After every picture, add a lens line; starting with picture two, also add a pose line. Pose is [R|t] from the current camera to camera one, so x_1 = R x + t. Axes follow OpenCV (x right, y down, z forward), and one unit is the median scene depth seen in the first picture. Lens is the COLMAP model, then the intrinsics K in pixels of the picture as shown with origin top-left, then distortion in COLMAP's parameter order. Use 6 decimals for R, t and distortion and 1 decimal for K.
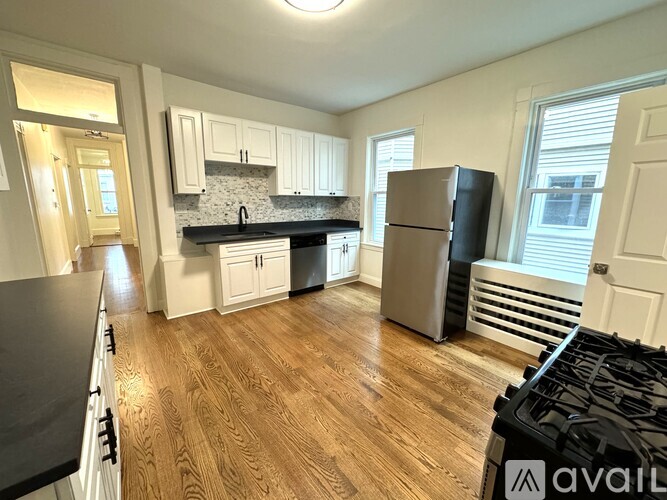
lens RADIAL K [[274.2, 0, 332.7], [0, 274.2, 250.4], [0, 0, 1]] dist [-0.001448, -0.000150]
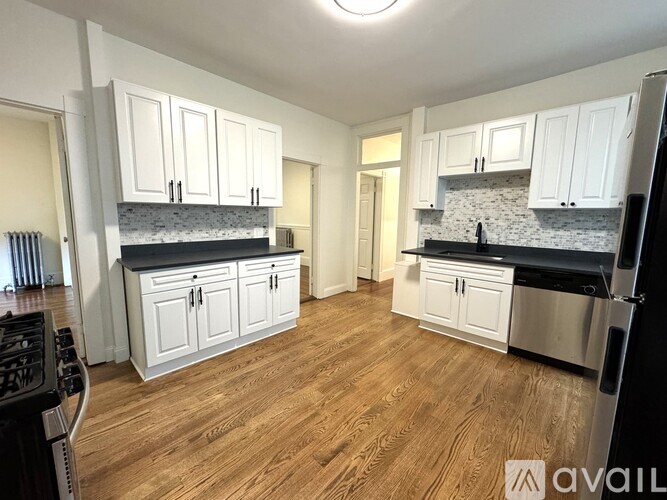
lens RADIAL K [[274.2, 0, 332.7], [0, 274.2, 250.4], [0, 0, 1]] dist [-0.001448, -0.000150]
pose [[0.142730, 0.117354, -0.982780, 0.513234], [-0.201074, 0.975678, 0.087304, -0.064860], [0.969122, 0.185151, 0.162856, 0.480799]]
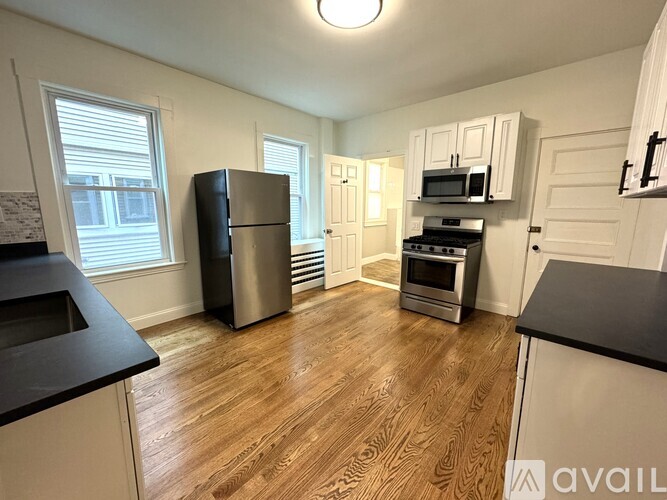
lens RADIAL K [[270.4, 0, 336.8], [0, 270.4, 249.5], [0, 0, 1]] dist [-0.000570, -0.000047]
pose [[-0.189161, -0.174561, 0.966306, -0.687013], [0.176417, 0.962019, 0.208321, -0.138126], [-0.965969, 0.209878, -0.151181, 0.758247]]
